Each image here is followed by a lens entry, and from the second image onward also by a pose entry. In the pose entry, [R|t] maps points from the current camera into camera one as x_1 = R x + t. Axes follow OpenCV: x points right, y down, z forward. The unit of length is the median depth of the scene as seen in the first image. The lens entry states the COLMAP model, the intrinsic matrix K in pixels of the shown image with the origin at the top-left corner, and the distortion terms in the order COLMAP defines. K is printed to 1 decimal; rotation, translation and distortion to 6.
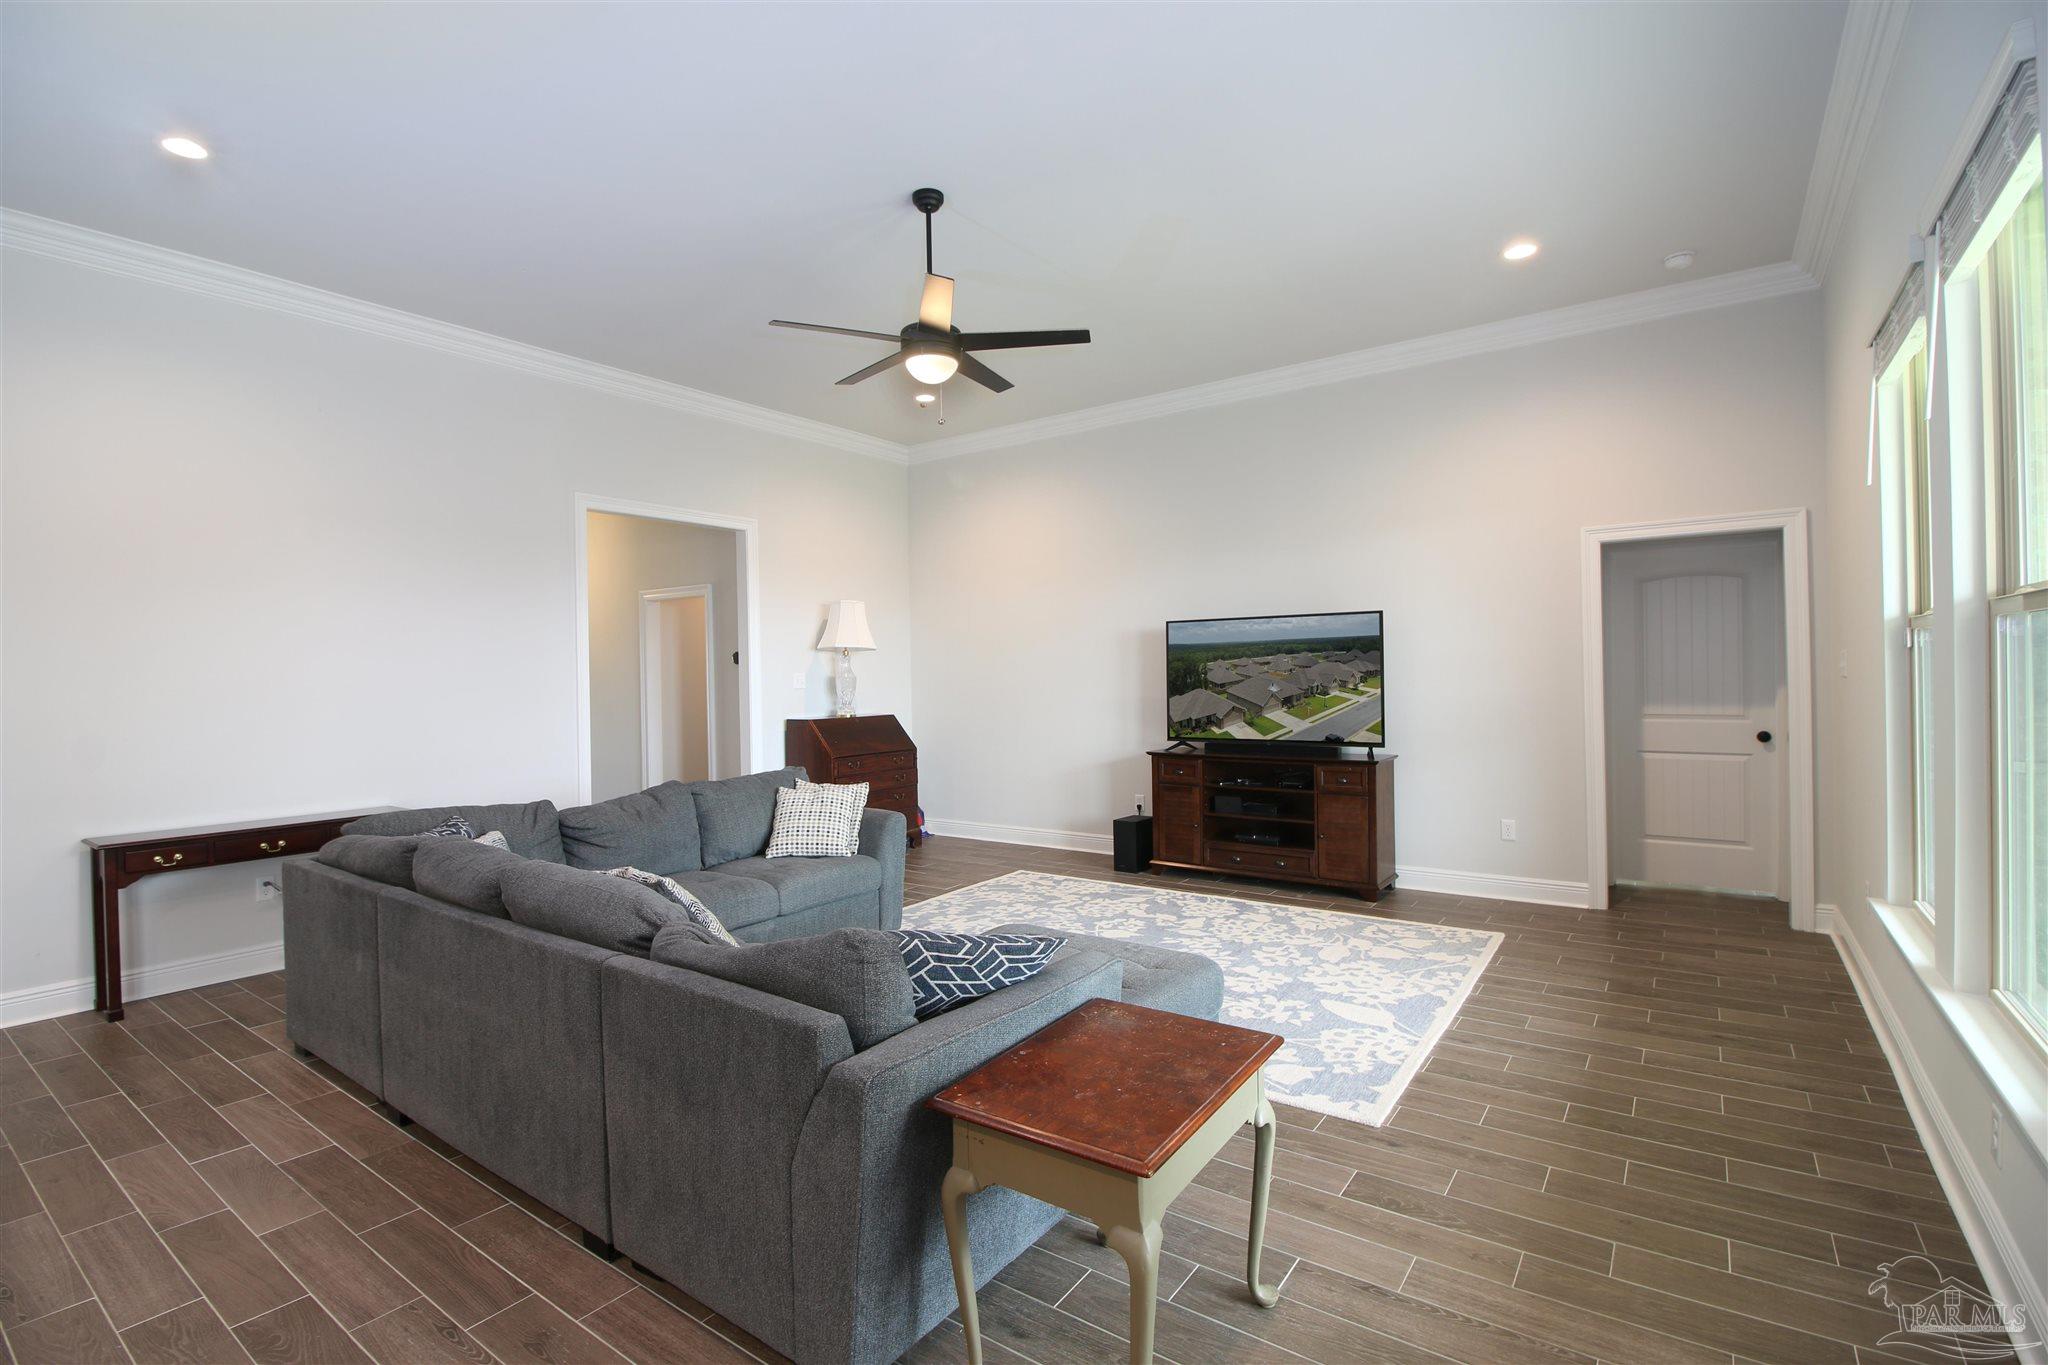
lens RADIAL K [[944.8, 0, 1012.8], [0, 944.8, 689.7], [0, 0, 1]] dist [-0.007419, -0.009996]
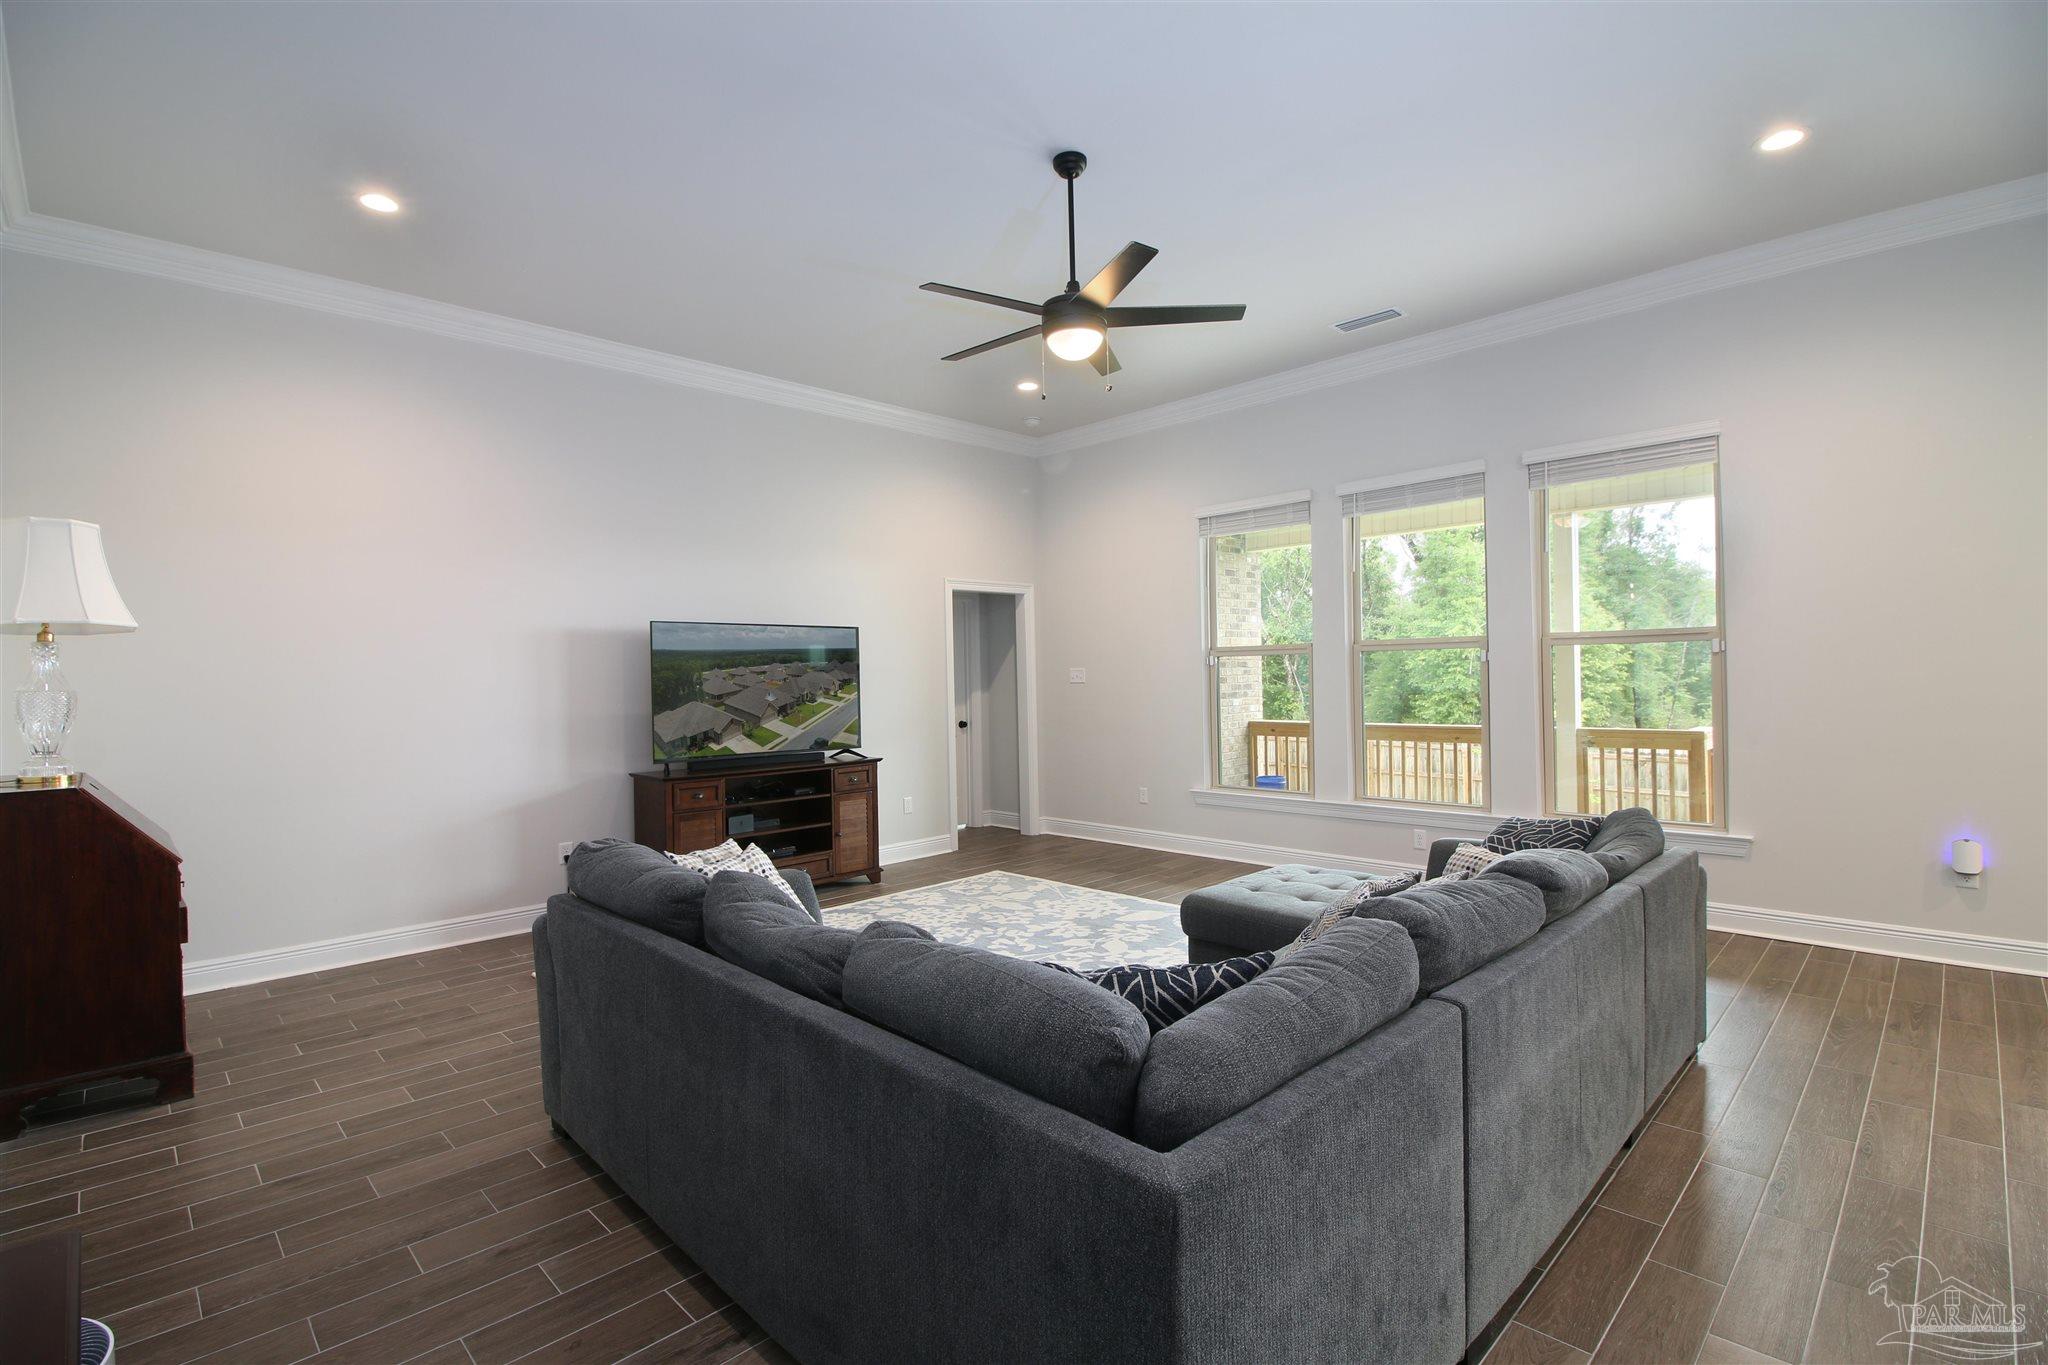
lens RADIAL K [[944.8, 0, 1027.9], [0, 944.8, 666.0], [0, 0, 1]] dist [-0.007419, -0.009996]
pose [[0.159424, 0.019024, 0.987027, -0.684017], [0.035890, 0.999042, -0.025053, -0.000455], [-0.986558, 0.039419, 0.158589, 0.602100]]
